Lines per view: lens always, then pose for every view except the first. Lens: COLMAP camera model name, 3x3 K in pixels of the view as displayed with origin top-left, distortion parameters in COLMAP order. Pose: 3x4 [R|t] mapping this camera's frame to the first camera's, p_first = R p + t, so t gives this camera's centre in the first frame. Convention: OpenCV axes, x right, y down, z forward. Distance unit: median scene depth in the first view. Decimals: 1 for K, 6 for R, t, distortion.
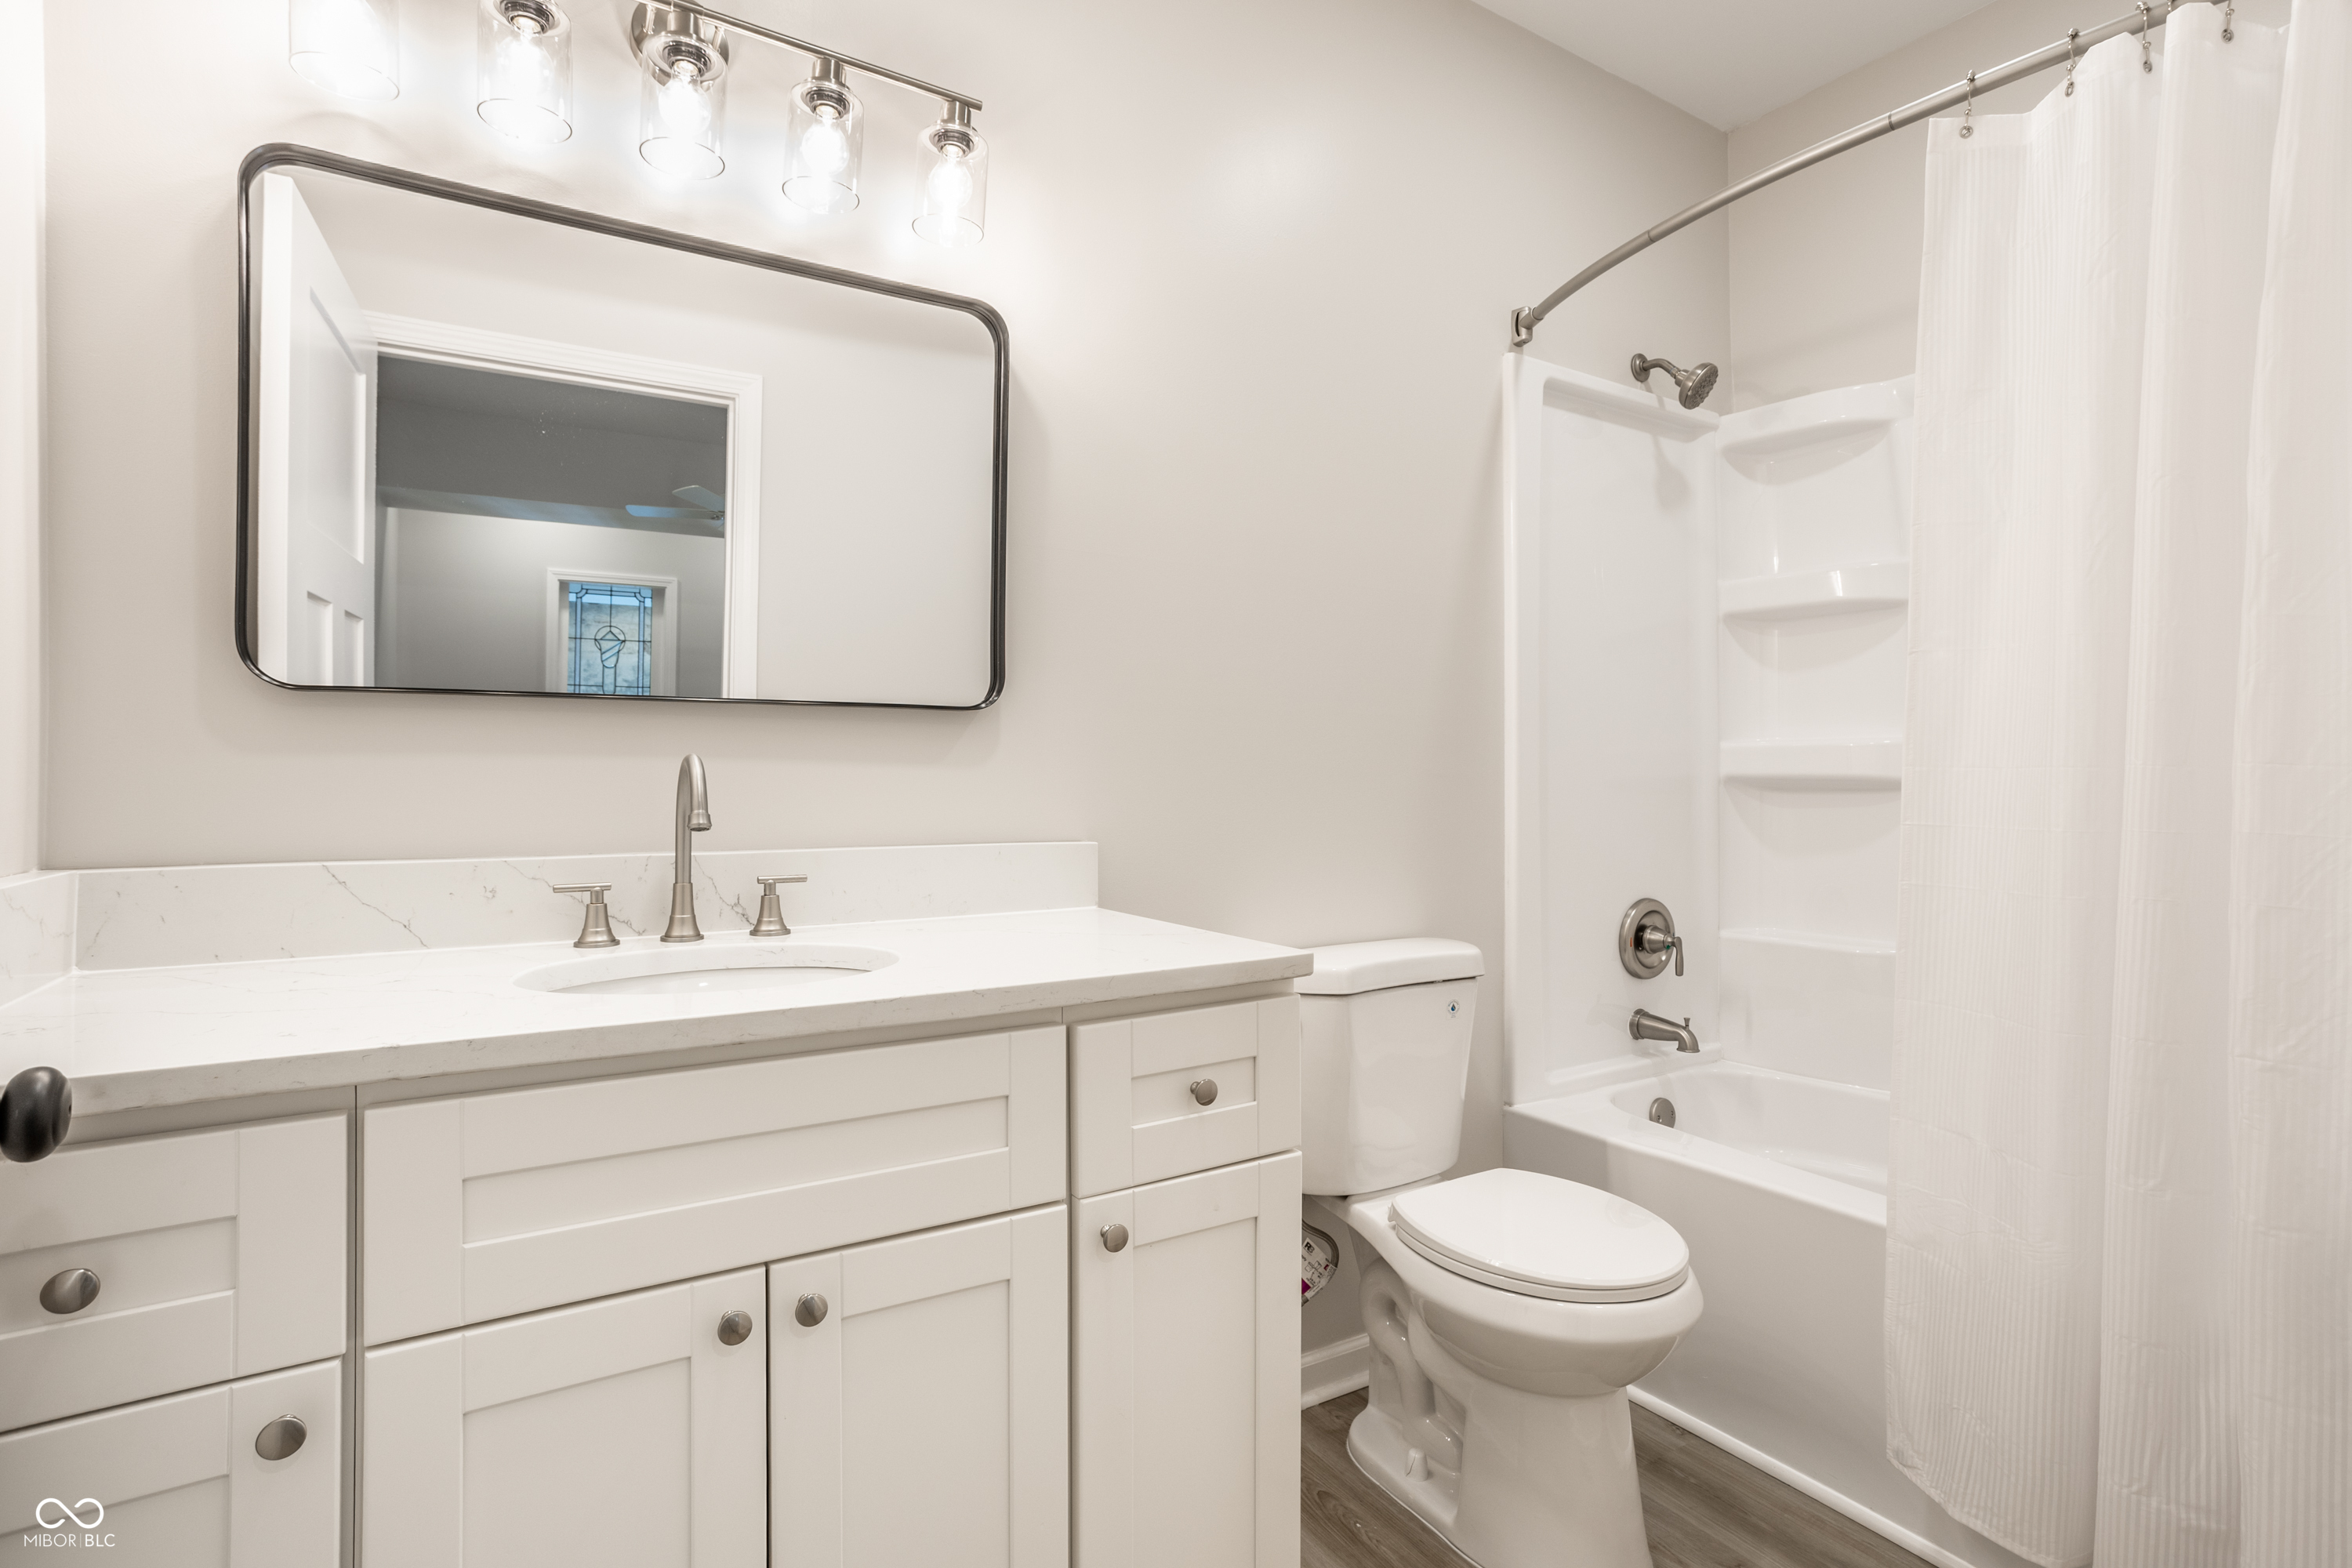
lens RADIAL K [[1133.5, 0, 1043.3], [0, 1133.5, 718.7], [0, 0, 1]] dist [0.000966, 0.011527]
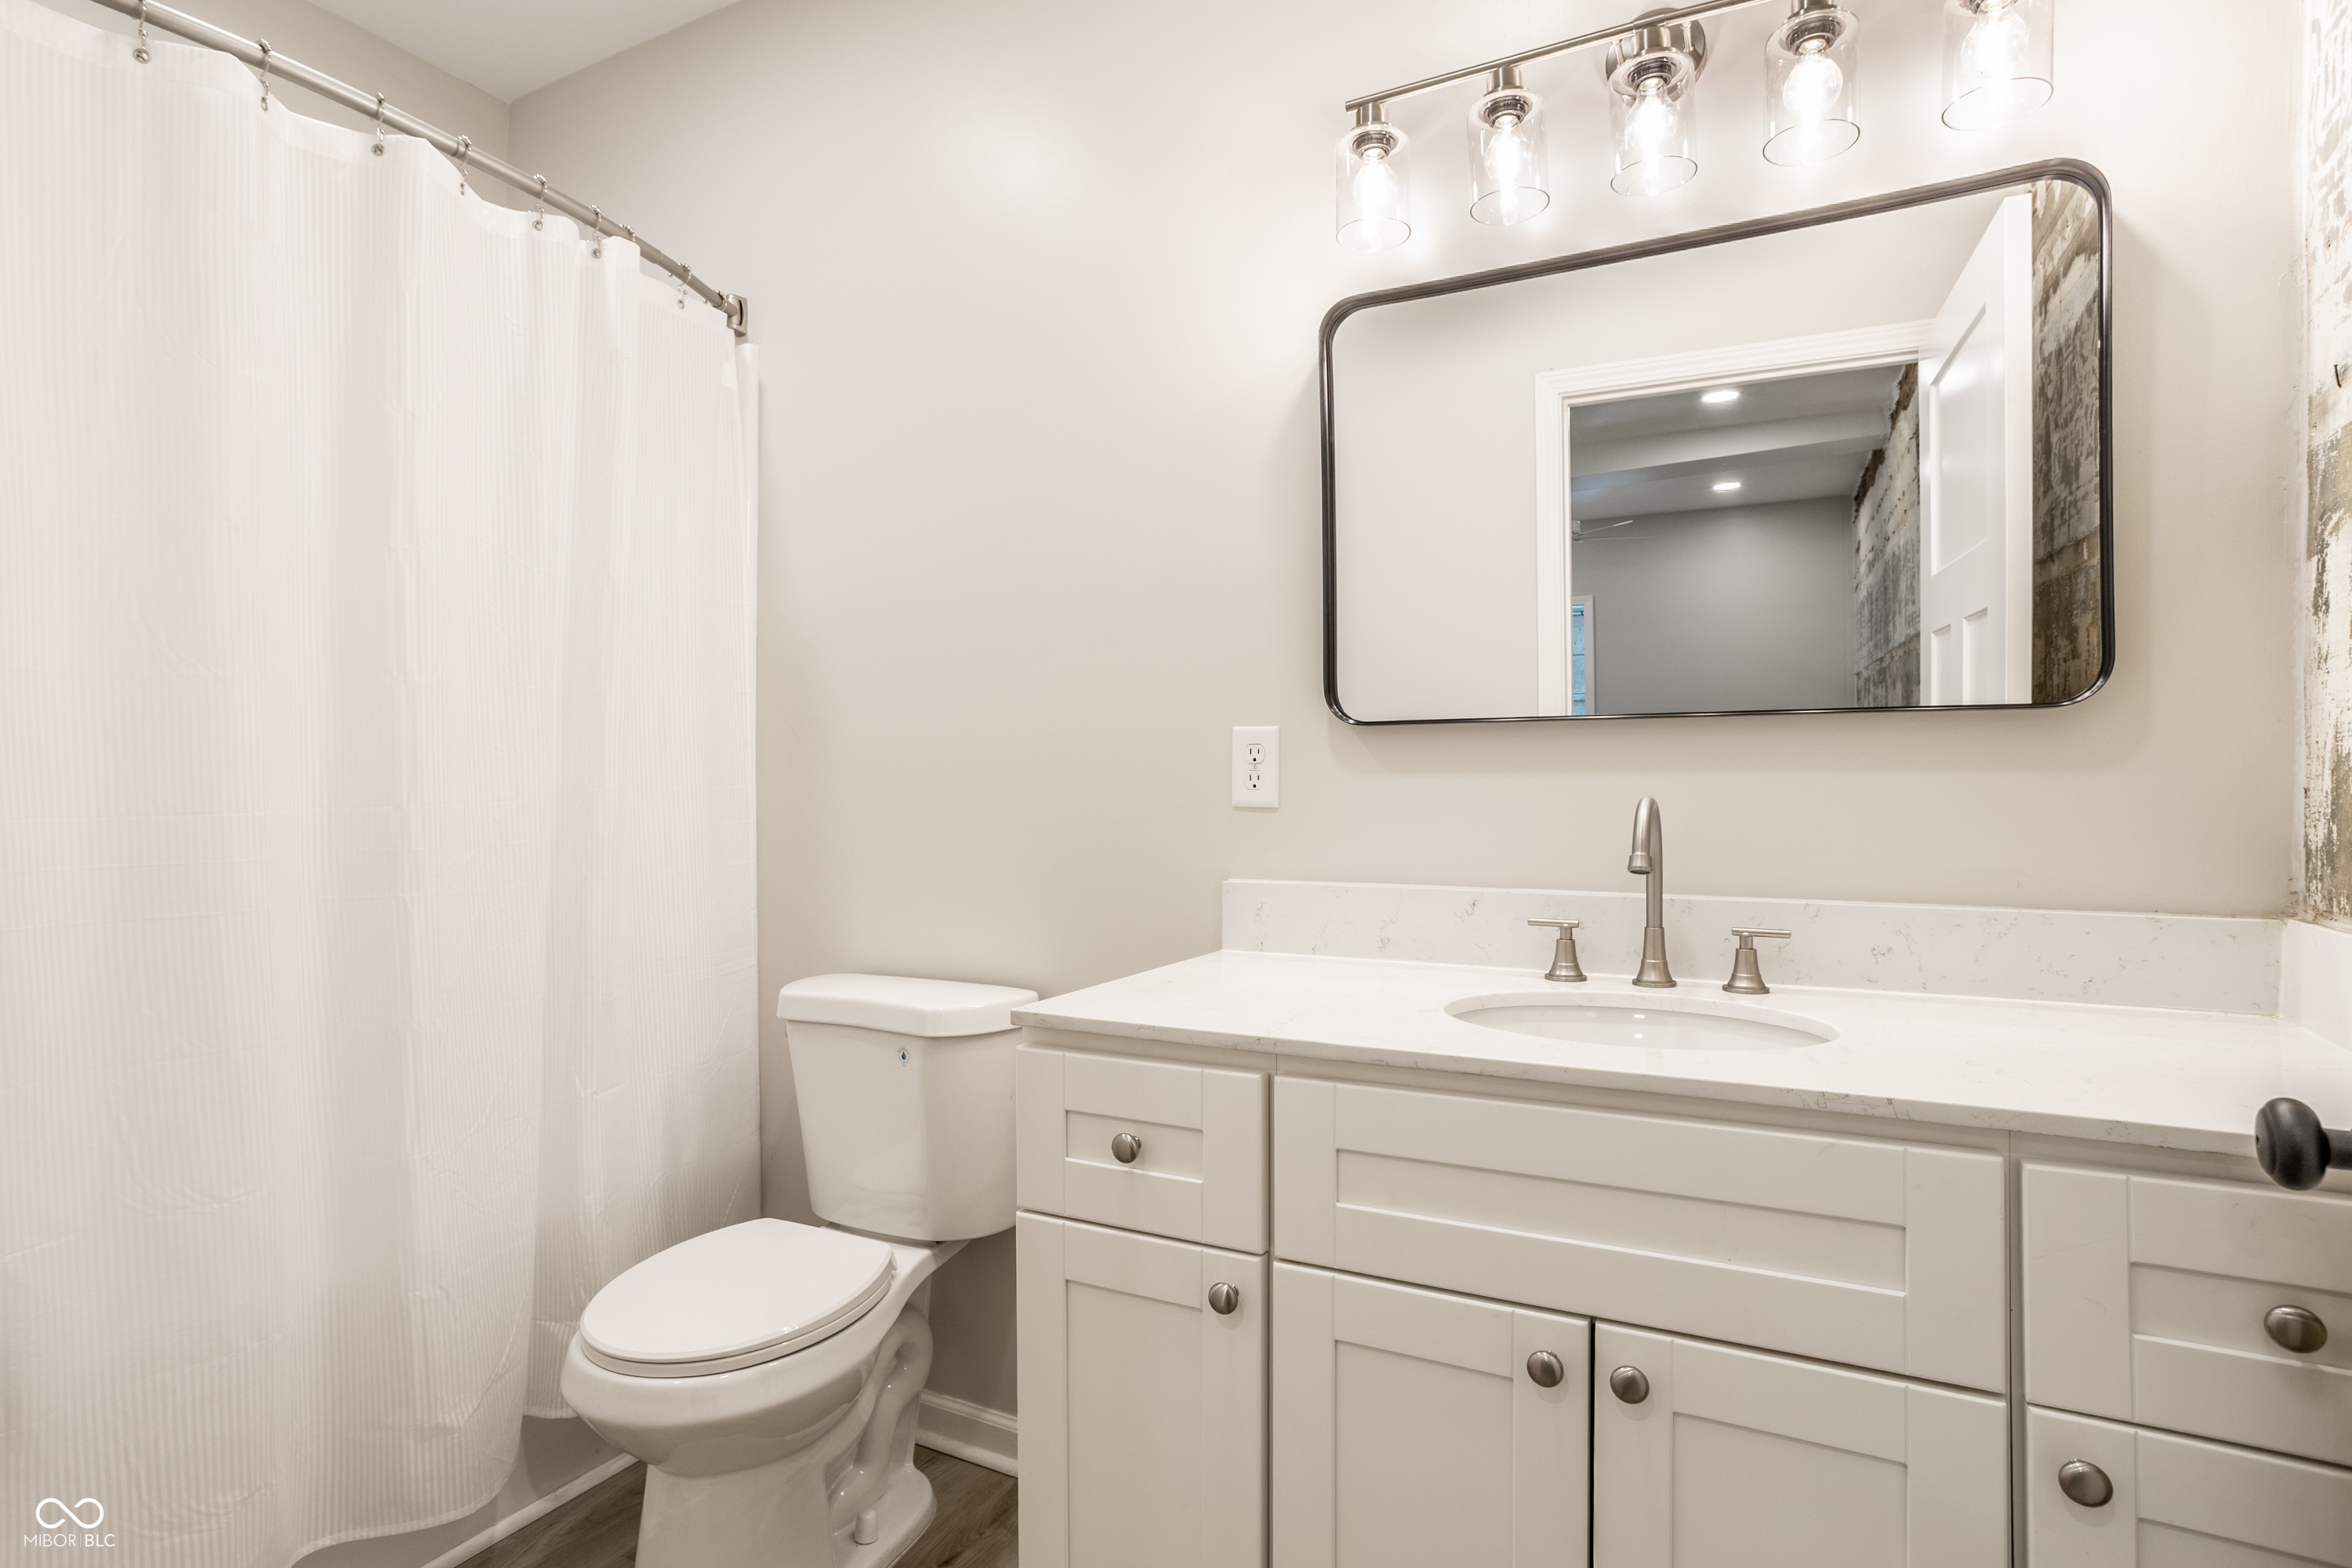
lens RADIAL K [[1132.9, 0, 1167.6], [0, 1132.9, 782.7], [0, 0, 1]] dist [-0.058741, 0.035403]
pose [[0.594835, -0.001905, -0.803846, 0.212815], [0.018396, 0.999768, 0.011243, 0.004451], [0.803637, -0.021475, 0.594732, 0.108179]]
